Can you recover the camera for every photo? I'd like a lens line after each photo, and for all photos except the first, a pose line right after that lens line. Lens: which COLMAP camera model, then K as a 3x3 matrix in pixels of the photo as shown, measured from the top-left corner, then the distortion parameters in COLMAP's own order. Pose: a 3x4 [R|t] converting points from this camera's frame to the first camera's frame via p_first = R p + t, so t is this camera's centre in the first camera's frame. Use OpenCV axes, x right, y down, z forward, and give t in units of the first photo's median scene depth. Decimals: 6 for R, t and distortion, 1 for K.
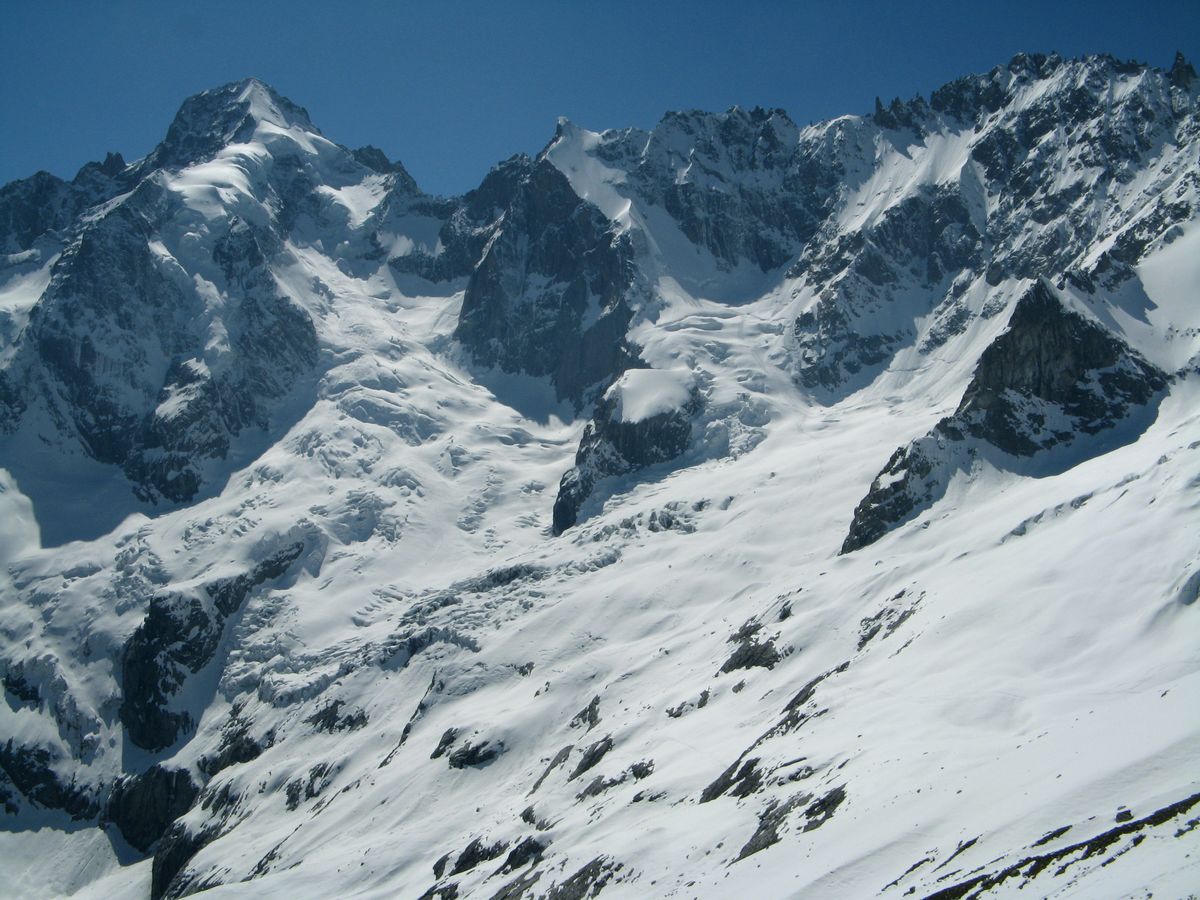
lens RADIAL K [[1216.5, 0, 589.3], [0, 1216.5, 450.0], [0, 0, 1]] dist [-0.130940, 0.000000]
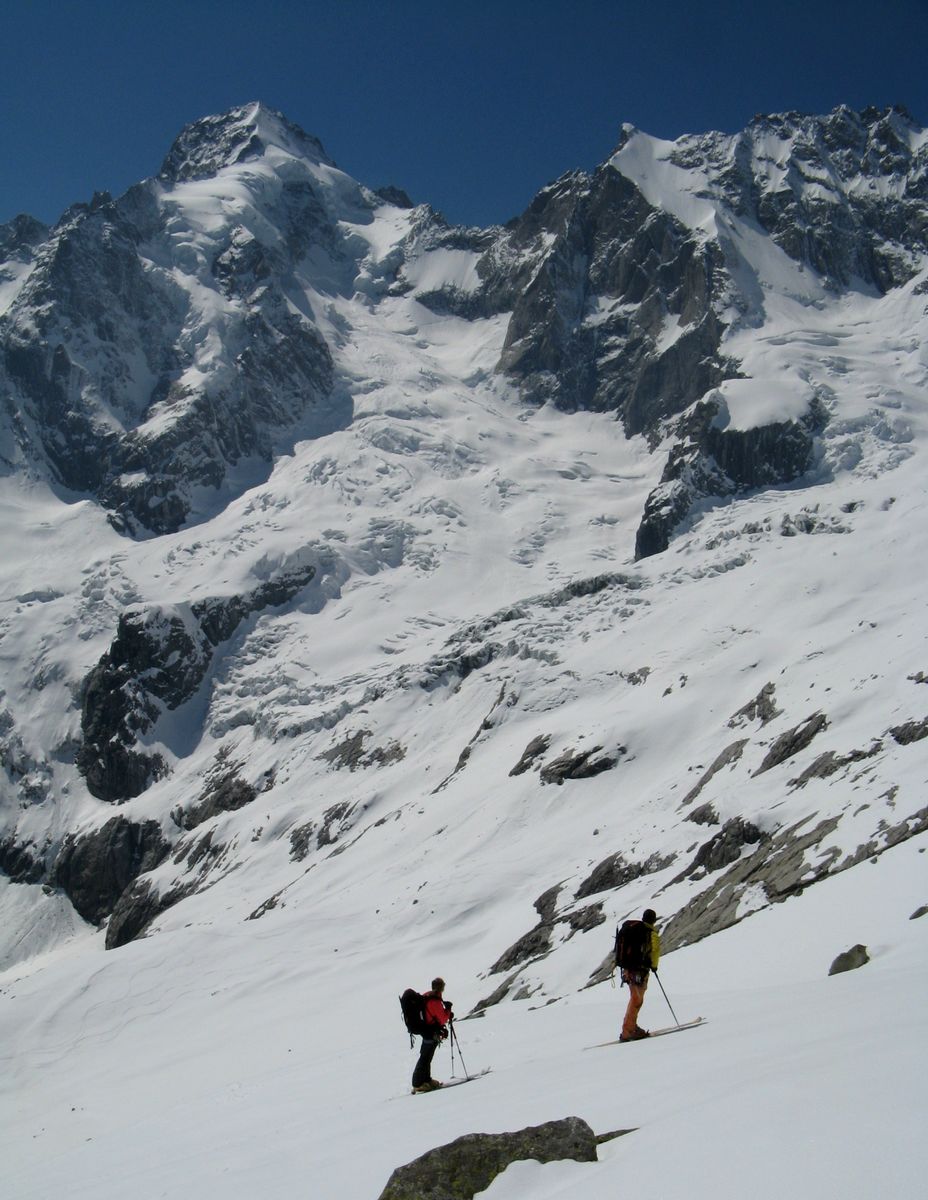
lens RADIAL K [[1350.1, 0, 449.8], [0, 1350.1, 647.0], [0, 0, 1]] dist [-0.196154, 0.000000]
pose [[0.992041, 0.035088, -0.120930, -0.037380], [-0.029330, 0.998364, 0.049073, 0.072752], [0.122454, -0.045135, 0.991447, 0.124470]]
